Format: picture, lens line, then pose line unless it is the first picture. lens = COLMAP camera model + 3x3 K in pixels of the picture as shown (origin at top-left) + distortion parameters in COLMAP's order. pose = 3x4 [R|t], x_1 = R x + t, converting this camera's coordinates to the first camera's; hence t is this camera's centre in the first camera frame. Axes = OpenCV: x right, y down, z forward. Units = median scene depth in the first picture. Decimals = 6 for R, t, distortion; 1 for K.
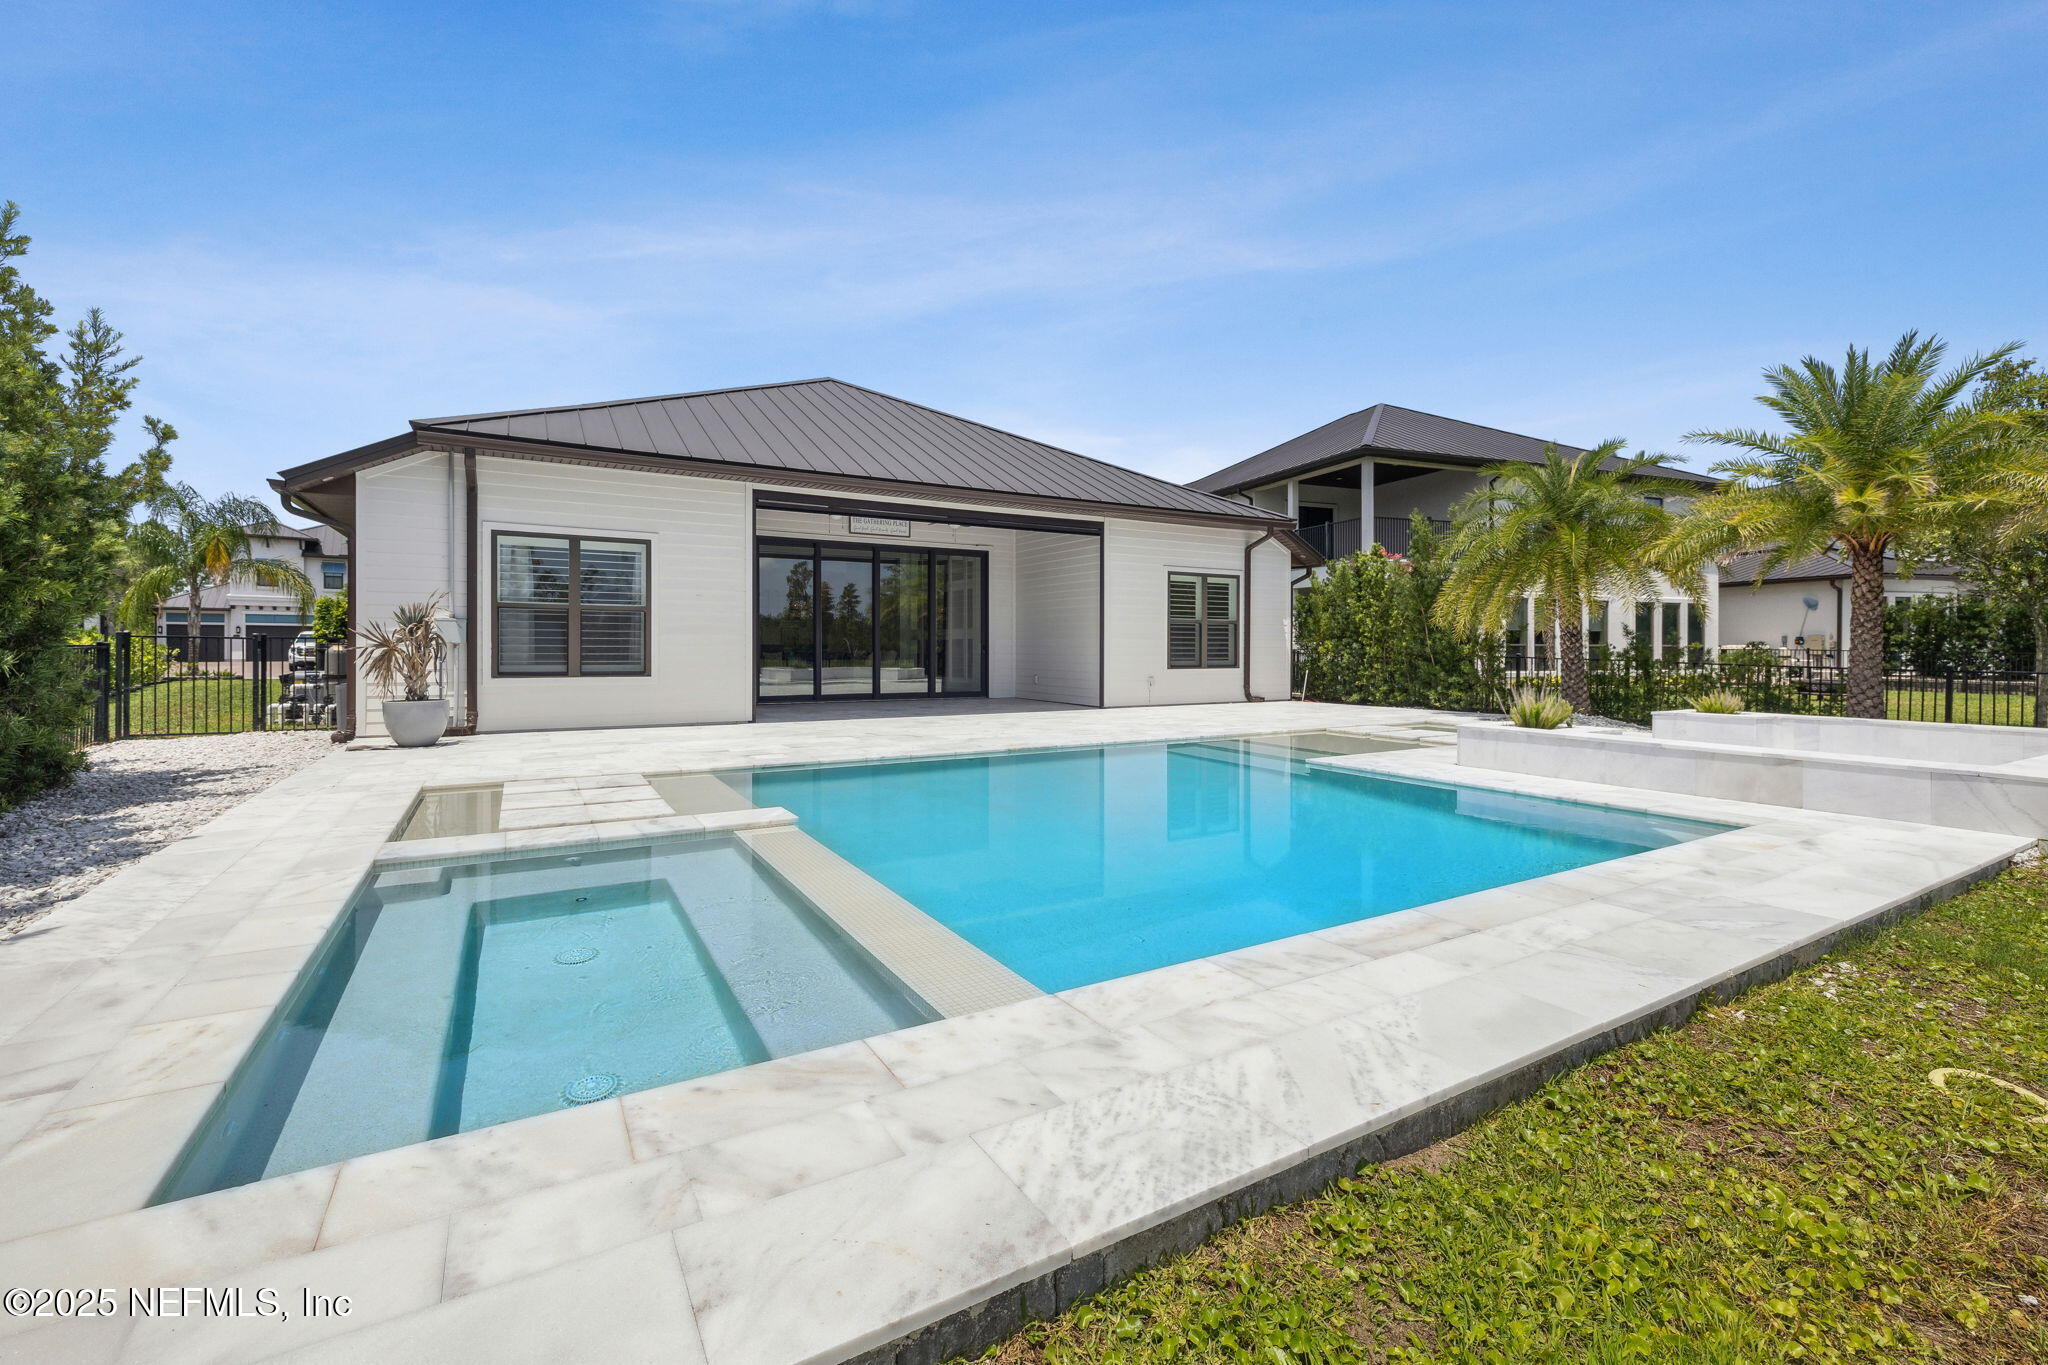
lens RADIAL K [[843.5, 0, 1011.4], [0, 843.5, 649.7], [0, 0, 1]] dist [-0.002762, -0.000358]
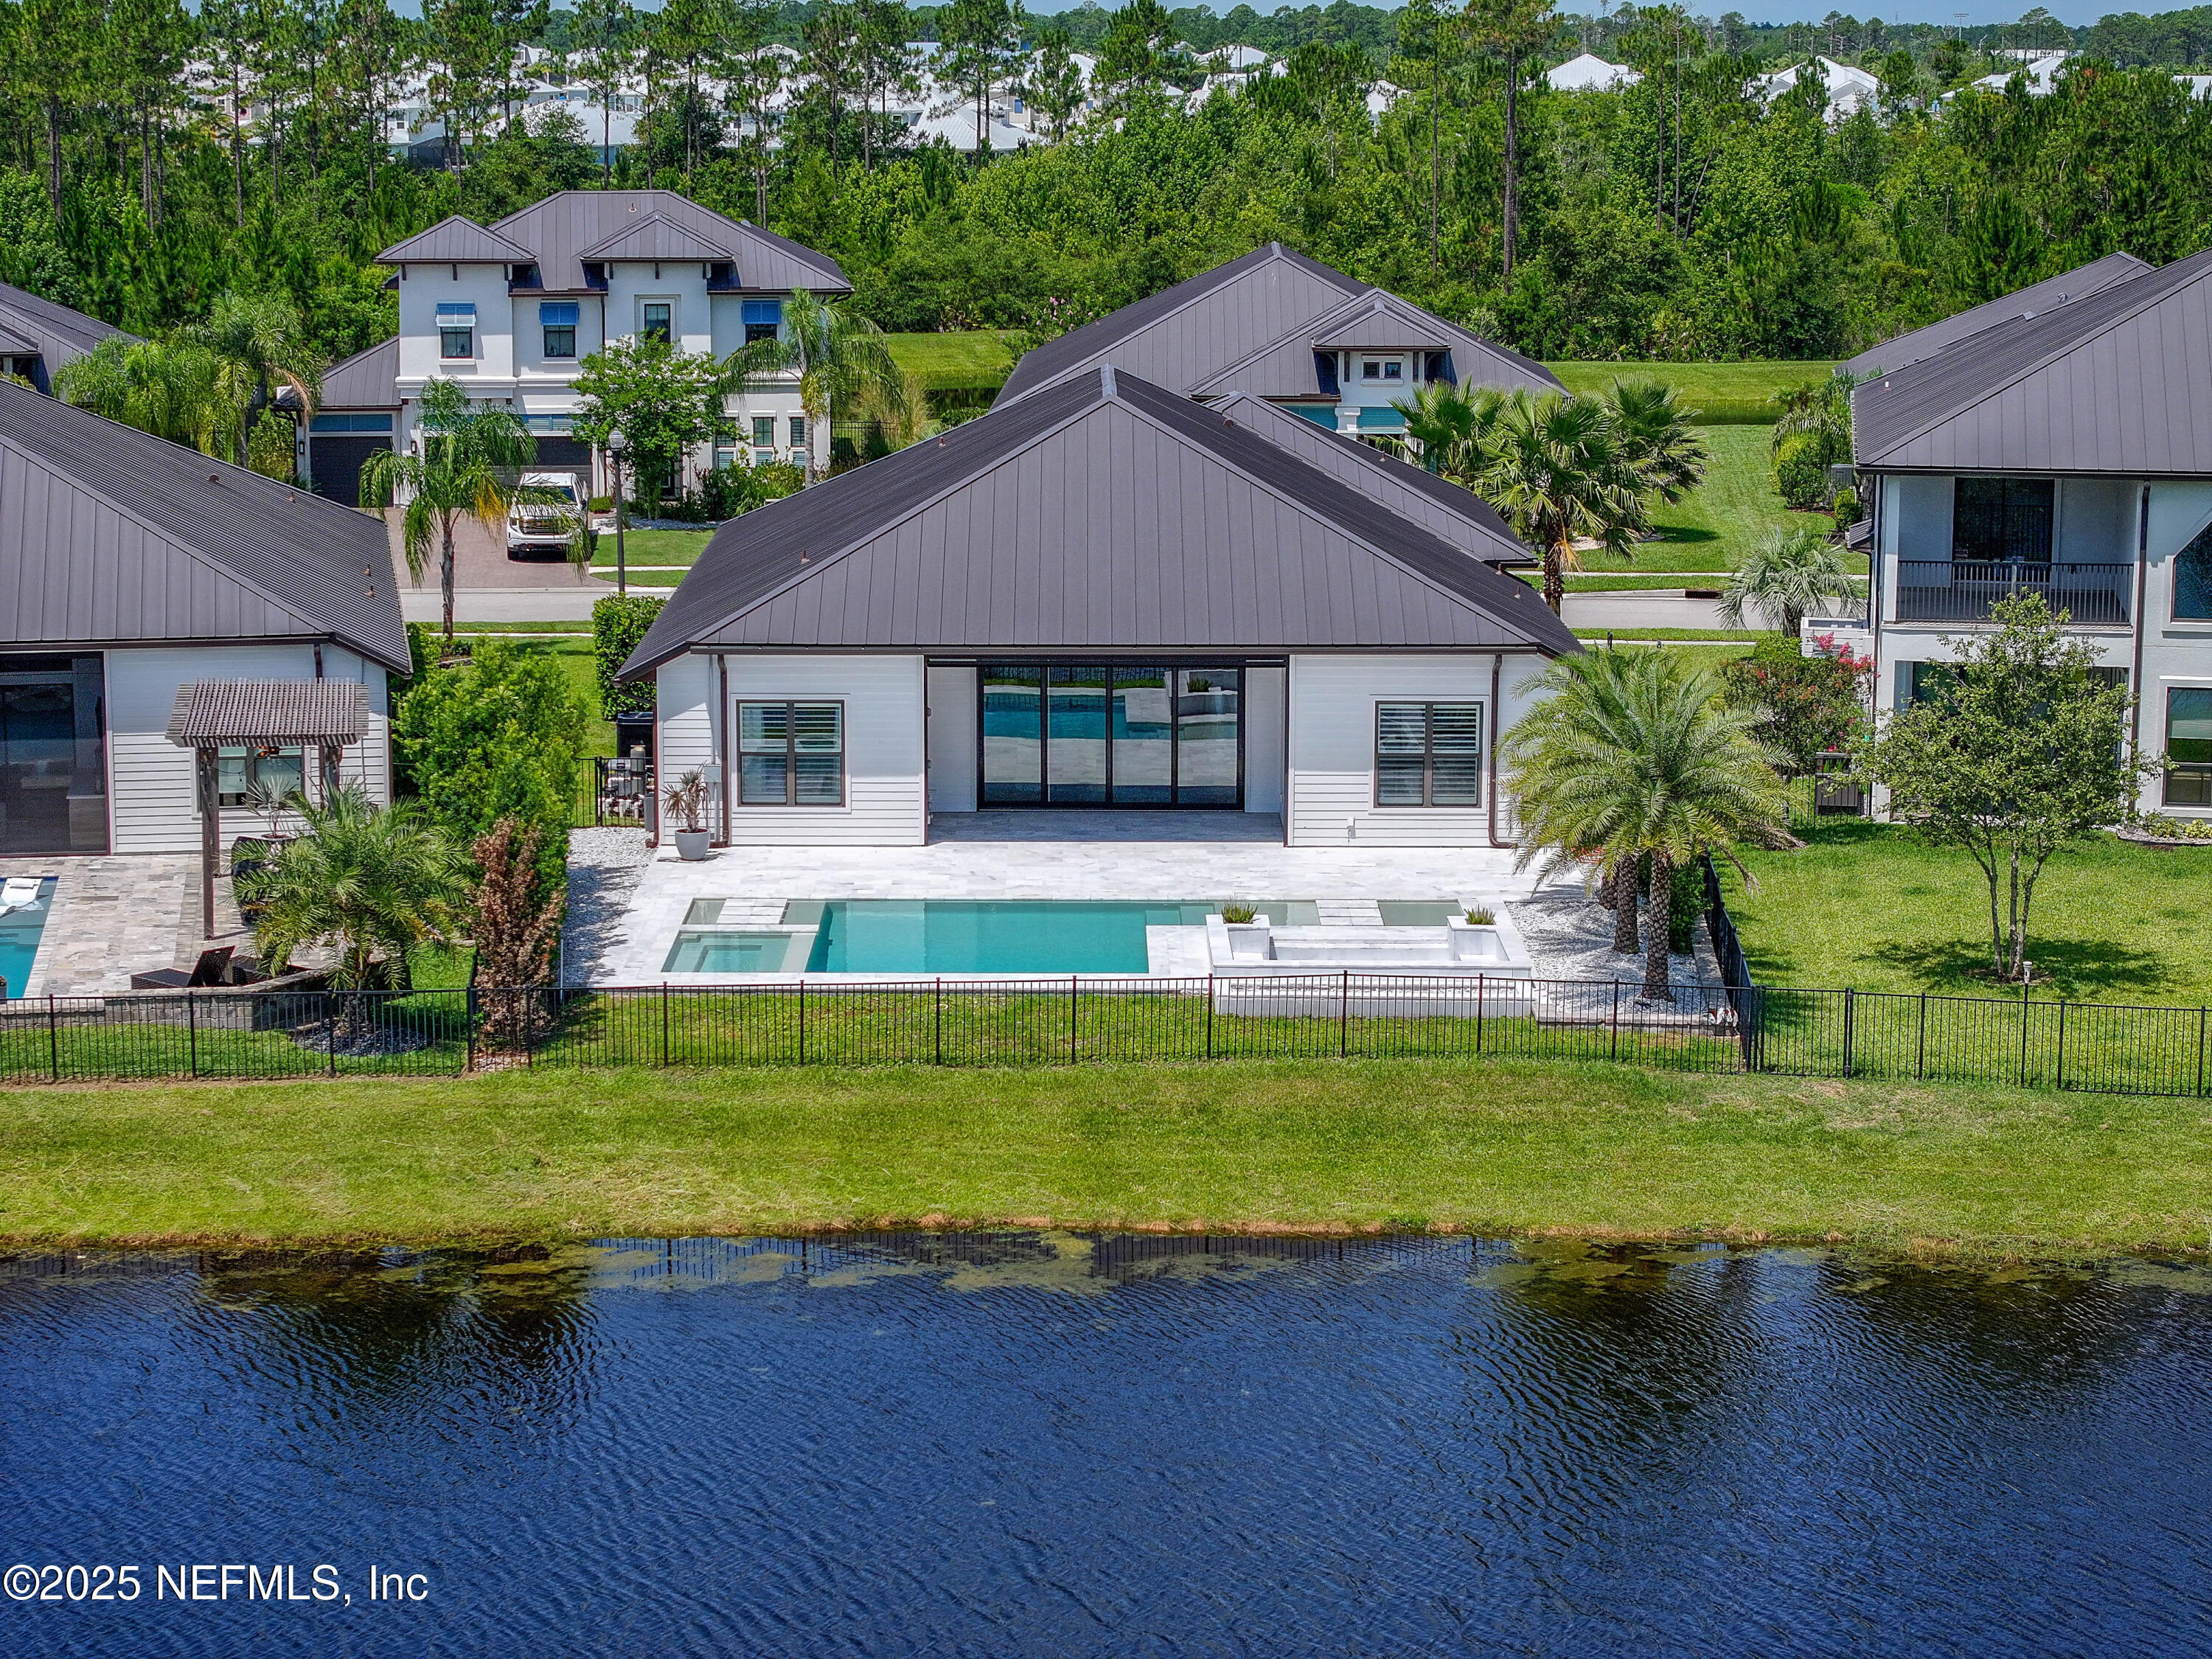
lens RADIAL K [[4428.4, 0, 1103.5], [0, 4428.4, 829.6], [0, 0, 1]] dist [-0.024909, 0.000000]
pose [[0.862443, 0.090260, -0.498041, 3.469335], [0.000228, 0.983902, 0.178707, -1.210315], [0.506154, -0.154238, 0.848539, -4.792414]]
